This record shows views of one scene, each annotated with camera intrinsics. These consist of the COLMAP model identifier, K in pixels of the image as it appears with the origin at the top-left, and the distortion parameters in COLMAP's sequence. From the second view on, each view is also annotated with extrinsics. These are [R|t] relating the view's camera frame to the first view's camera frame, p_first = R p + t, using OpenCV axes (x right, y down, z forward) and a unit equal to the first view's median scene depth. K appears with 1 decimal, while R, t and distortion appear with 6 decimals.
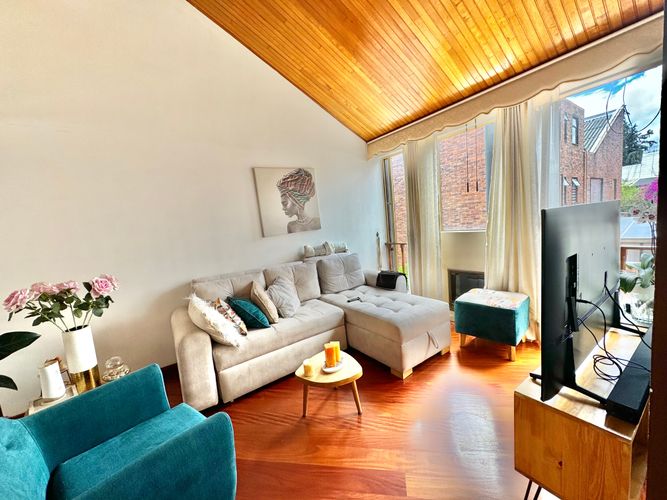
lens RADIAL K [[265.1, 0, 334.1], [0, 265.1, 249.3], [0, 0, 1]] dist [0.000255, 0.000437]
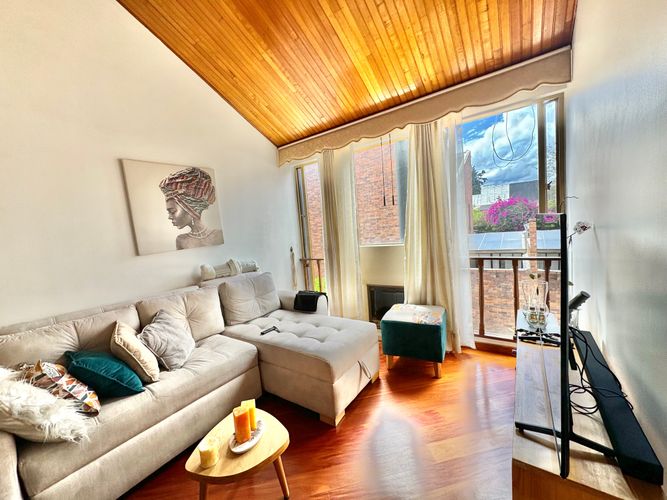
lens RADIAL K [[265.1, 0, 334.1], [0, 265.1, 249.3], [0, 0, 1]] dist [0.000255, 0.000437]
pose [[0.939289, -0.012362, 0.342903, -0.014675], [0.031432, 0.998249, -0.050110, -0.011951], [-0.341683, 0.057846, 0.938033, 0.167906]]
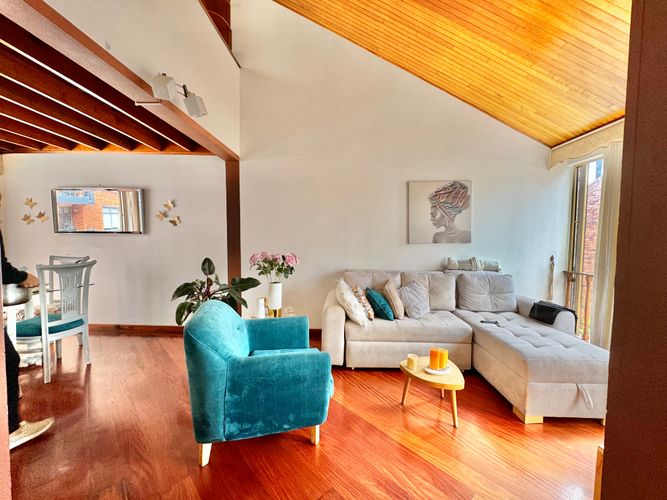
lens RADIAL K [[265.1, 0, 334.1], [0, 265.1, 249.3], [0, 0, 1]] dist [0.000255, 0.000437]
pose [[0.800883, 0.130319, -0.584468, 0.159685], [-0.151784, 0.988336, 0.012383, 0.012308], [0.579265, 0.078796, 0.811322, -0.086800]]
